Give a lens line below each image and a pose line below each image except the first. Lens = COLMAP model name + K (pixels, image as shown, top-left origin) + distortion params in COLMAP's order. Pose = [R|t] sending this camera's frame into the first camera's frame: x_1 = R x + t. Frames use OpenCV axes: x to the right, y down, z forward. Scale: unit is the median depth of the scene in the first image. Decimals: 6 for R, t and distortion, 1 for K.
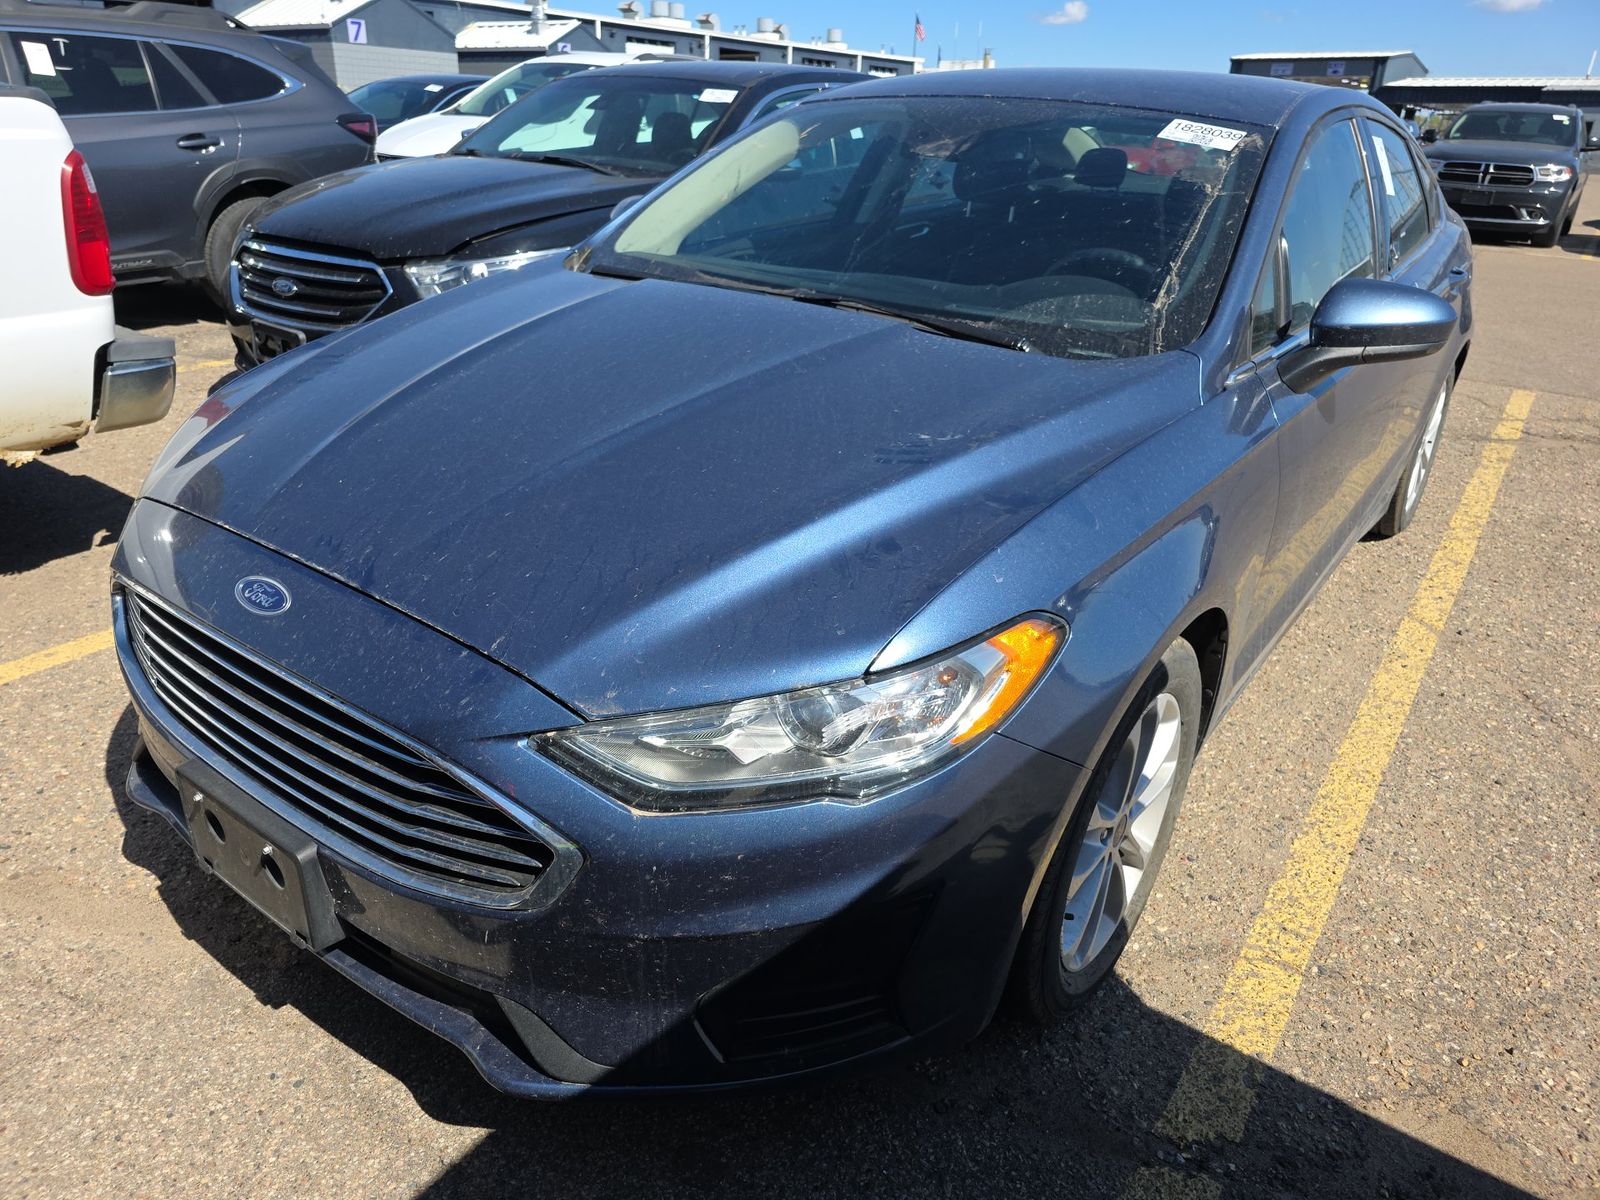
lens RADIAL K [[1111.7, 0, 788.3], [0, 1111.7, 595.1], [0, 0, 1]] dist [0.042751, -0.031019]
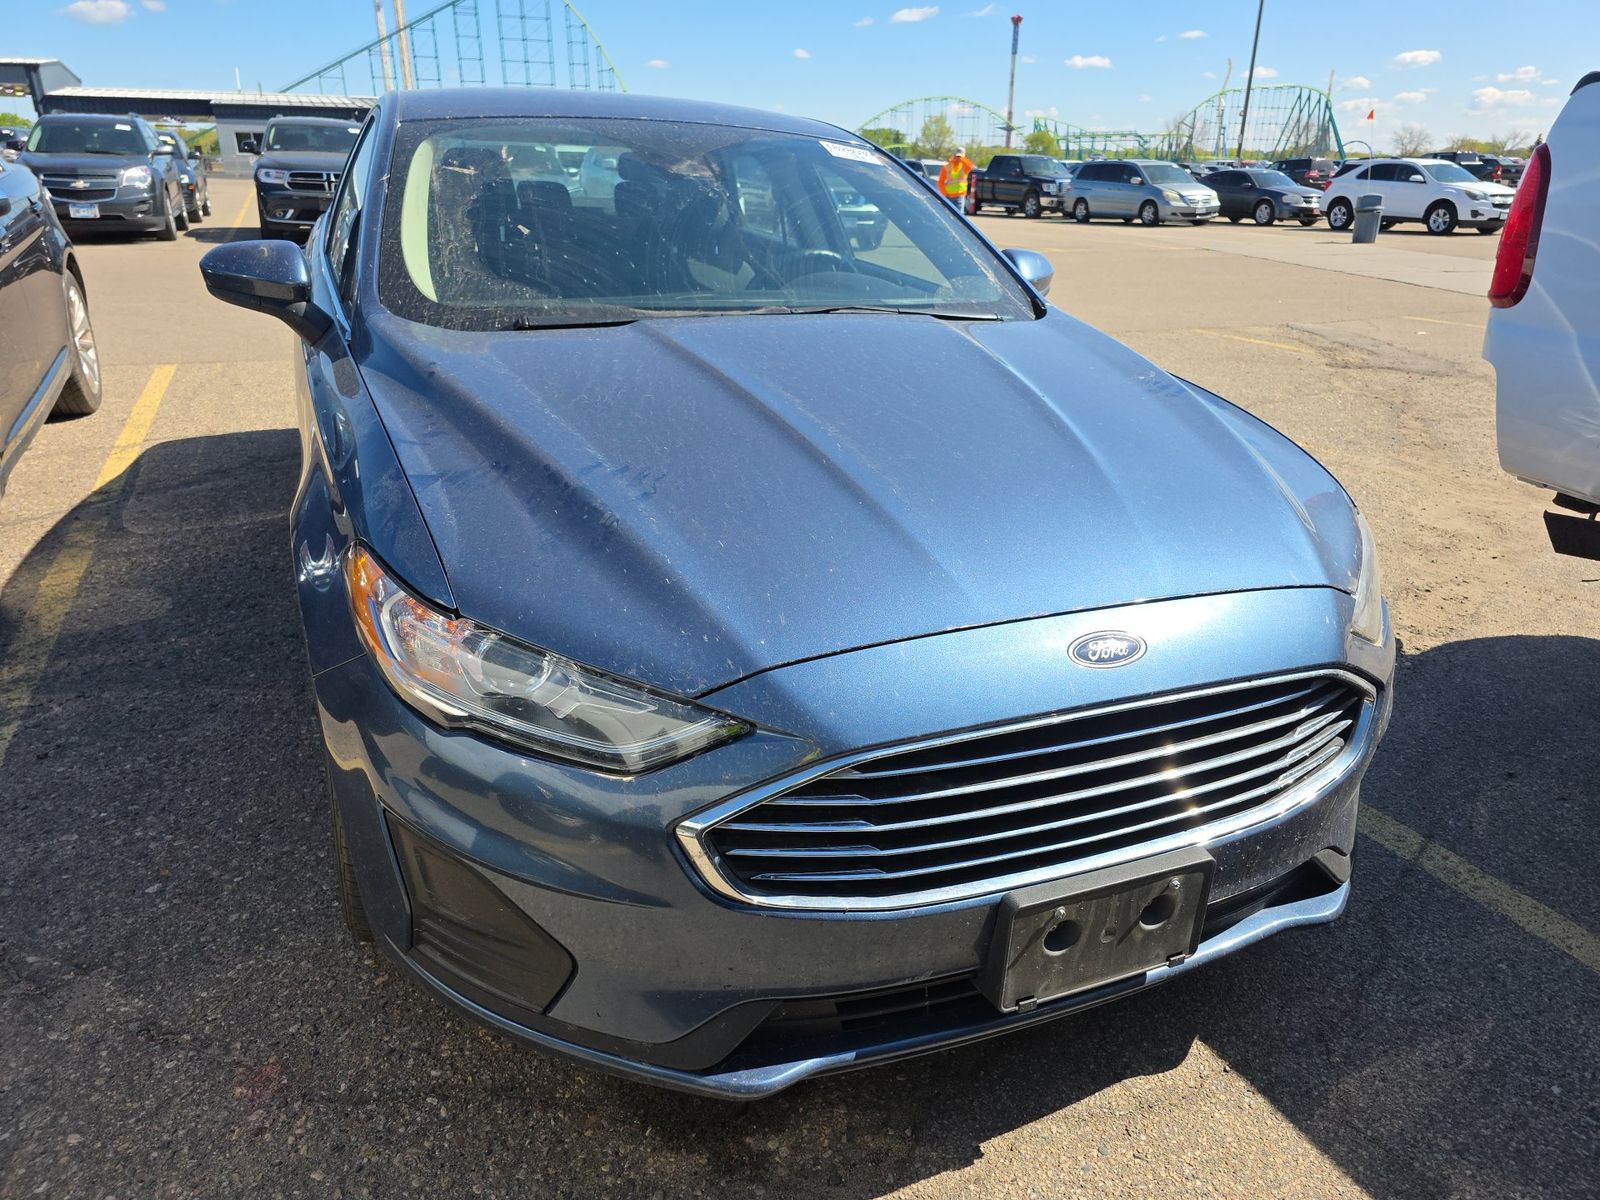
lens RADIAL K [[1111.7, 0, 817.3], [0, 1111.7, 596.1], [0, 0, 1]] dist [0.042751, -0.031019]
pose [[0.481439, -0.339390, 0.808103, -0.632297], [0.344678, 0.921015, 0.181464, -0.141465], [-0.805862, 0.191171, 0.560392, 0.307624]]
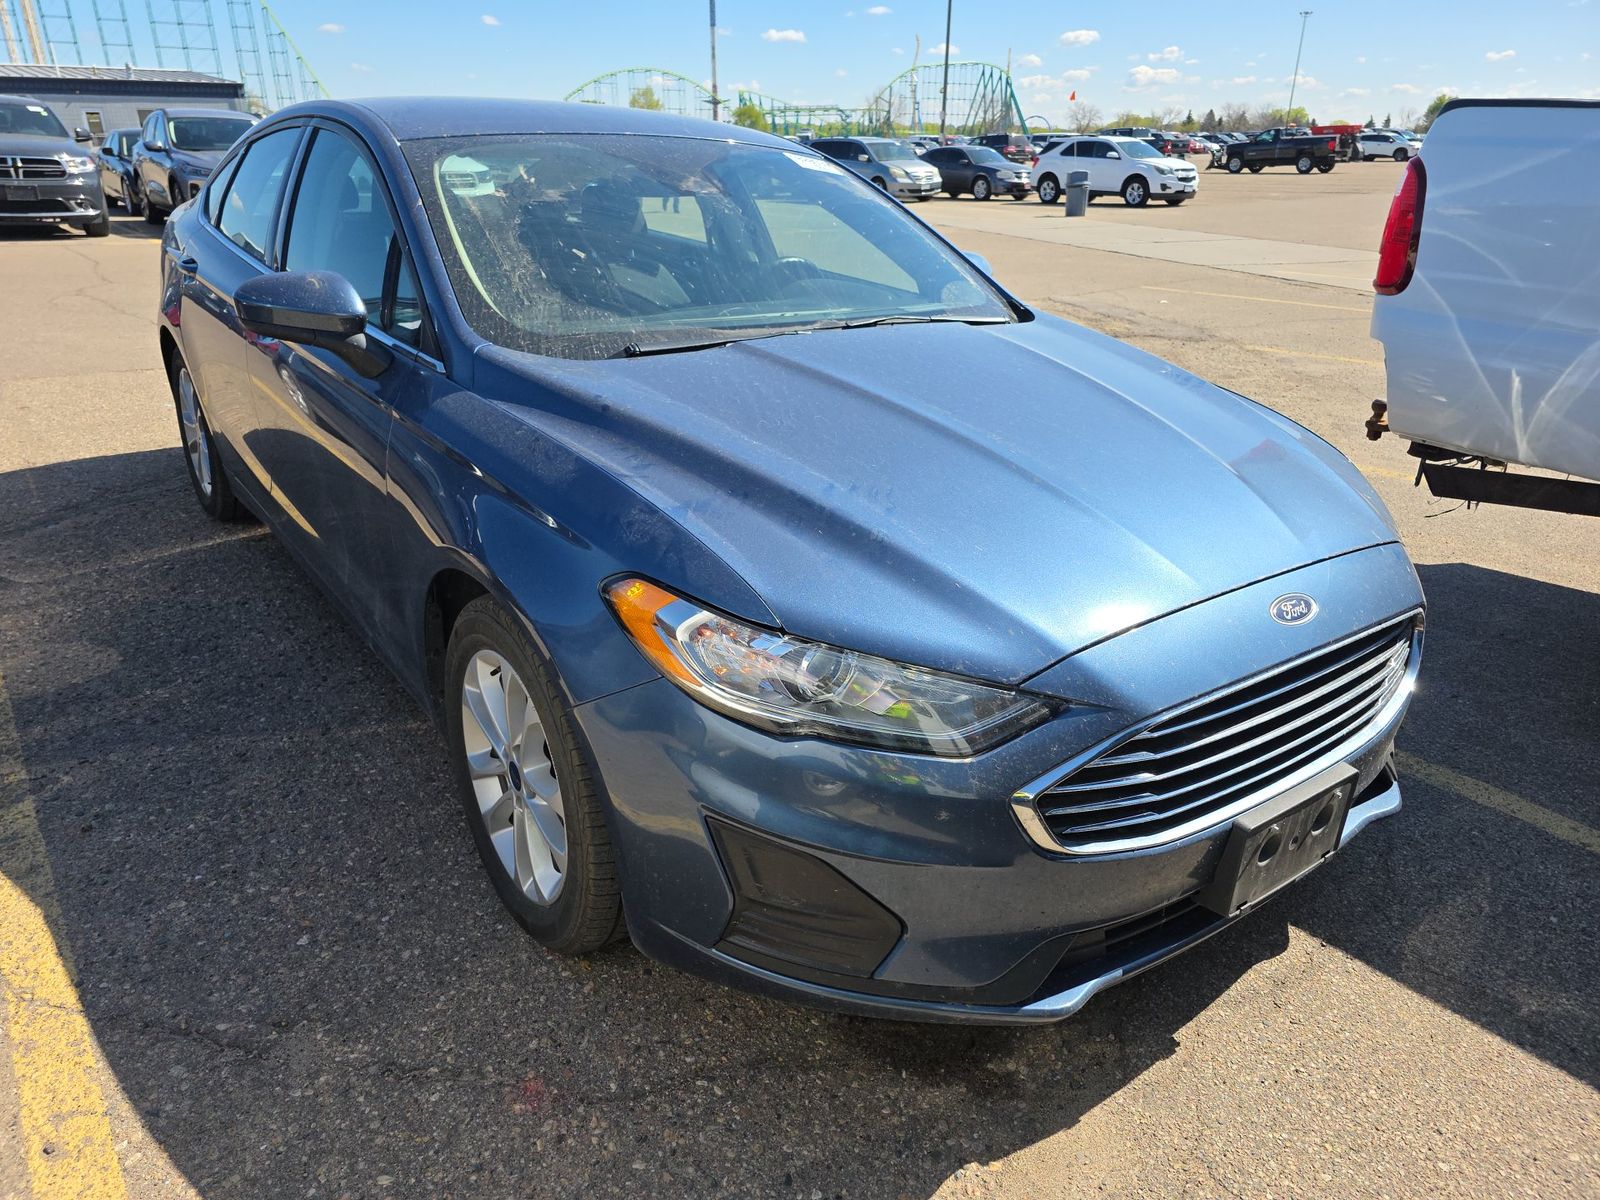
lens RADIAL K [[1111.7, 0, 792.4], [0, 1111.7, 609.8], [0, 0, 1]] dist [0.042751, -0.031019]
pose [[0.266691, -0.400380, 0.876682, -0.764606], [0.375886, 0.880803, 0.287916, -0.249126], [-0.887460, 0.252748, 0.385400, 0.476114]]
